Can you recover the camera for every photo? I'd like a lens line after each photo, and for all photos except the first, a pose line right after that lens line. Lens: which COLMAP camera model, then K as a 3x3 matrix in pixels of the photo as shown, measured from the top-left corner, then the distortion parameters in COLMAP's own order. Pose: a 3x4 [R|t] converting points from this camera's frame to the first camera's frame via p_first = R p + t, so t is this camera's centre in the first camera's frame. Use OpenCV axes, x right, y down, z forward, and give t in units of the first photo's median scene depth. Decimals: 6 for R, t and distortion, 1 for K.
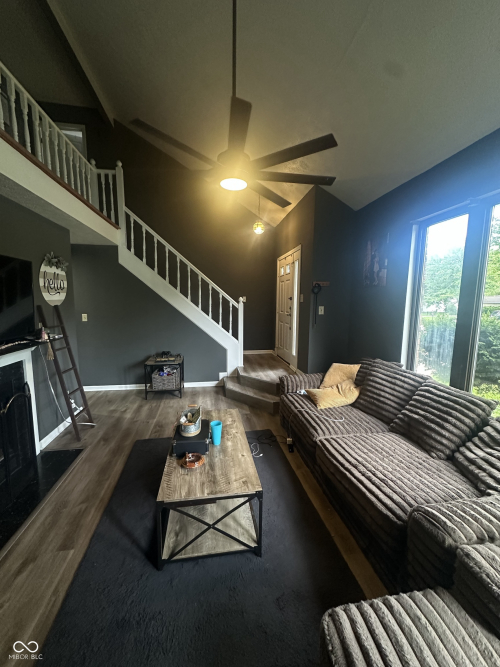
lens RADIAL K [[267.1, 0, 247.3], [0, 267.1, 337.3], [0, 0, 1]] dist [-0.000049, 0.000576]
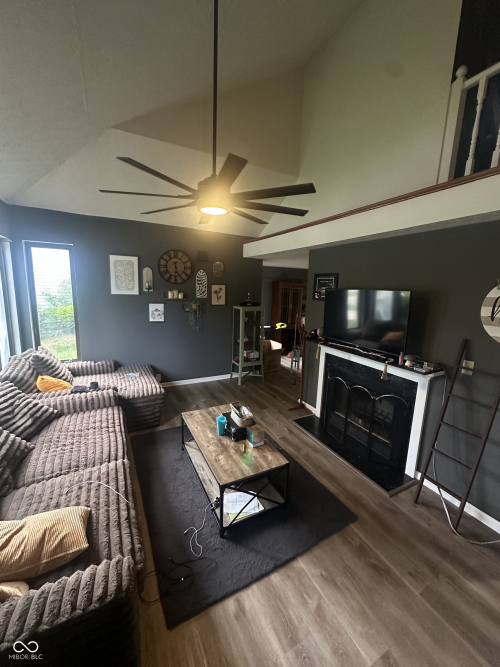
lens RADIAL K [[267.1, 0, 253.4], [0, 267.1, 331.4], [0, 0, 1]] dist [-0.000049, 0.000576]
pose [[-0.944455, 0.009394, -0.328505, 0.120366], [-0.088589, 0.955312, 0.282012, -0.350185], [0.316474, 0.295450, -0.901417, 1.690988]]
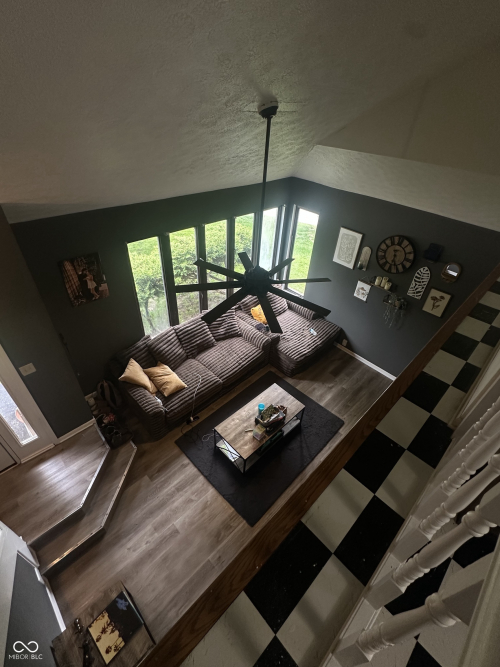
lens RADIAL K [[309.5, 0, 251.2], [0, 309.5, 333.7], [0, 0, 1]] dist [0.000037, 0.001135]
pose [[-0.573106, -0.546228, 0.610888, -0.879487], [0.045680, 0.723005, 0.689331, -1.187466], [-0.818207, 0.422965, -0.389407, 1.368706]]
